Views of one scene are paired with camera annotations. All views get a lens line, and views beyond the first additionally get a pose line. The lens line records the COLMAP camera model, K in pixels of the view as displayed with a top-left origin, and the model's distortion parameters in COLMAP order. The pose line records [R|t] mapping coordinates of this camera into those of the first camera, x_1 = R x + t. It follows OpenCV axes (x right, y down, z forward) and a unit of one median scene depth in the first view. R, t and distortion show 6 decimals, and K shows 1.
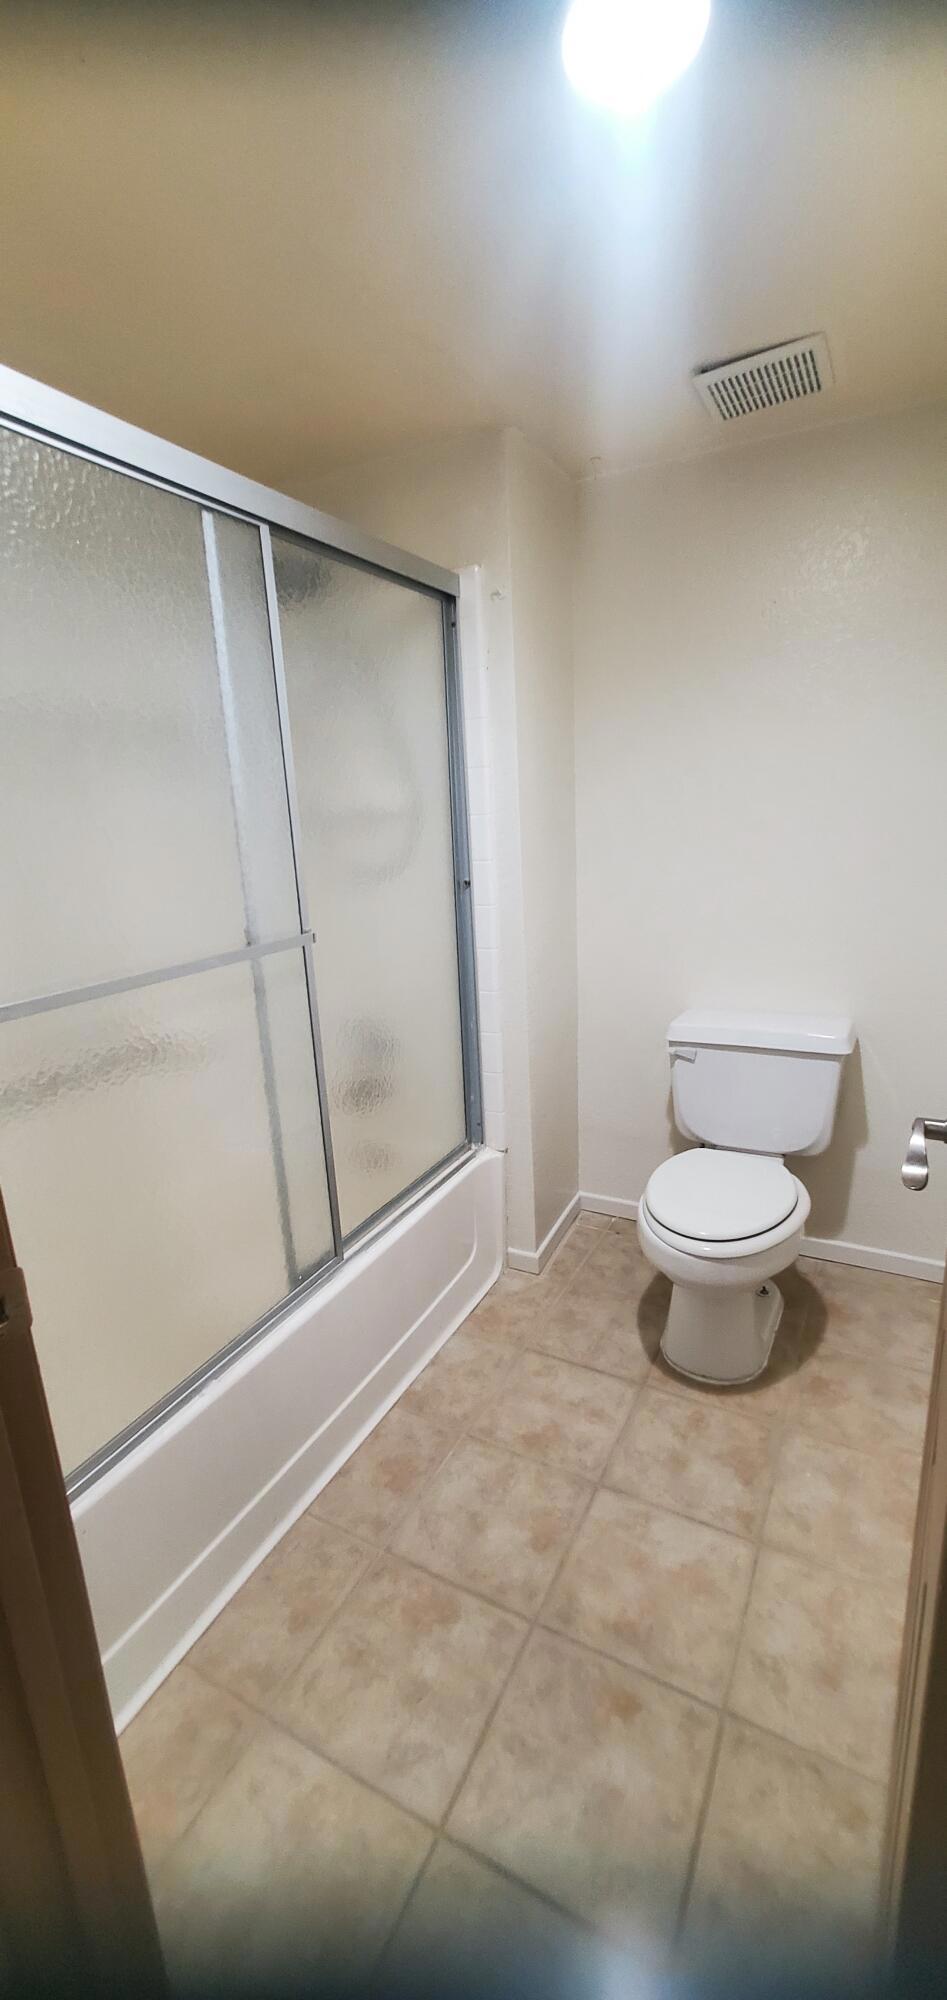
lens RADIAL K [[796.4, 0, 485.9], [0, 796.4, 1011.0], [0, 0, 1]] dist [0.005041, -0.000715]
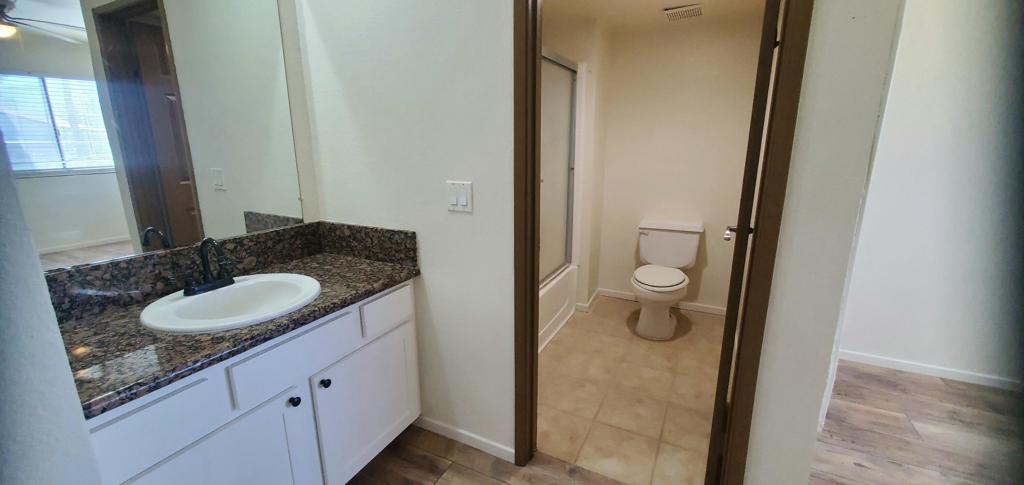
lens RADIAL K [[407.8, 0, 519.7], [0, 407.8, 240.9], [0, 0, 1]] dist [0.005041, -0.000715]
pose [[0.998415, 0.039346, 0.040230, -0.273937], [-0.038209, 0.998859, -0.028646, 0.154584], [-0.041311, 0.027063, 0.998780, -0.469603]]
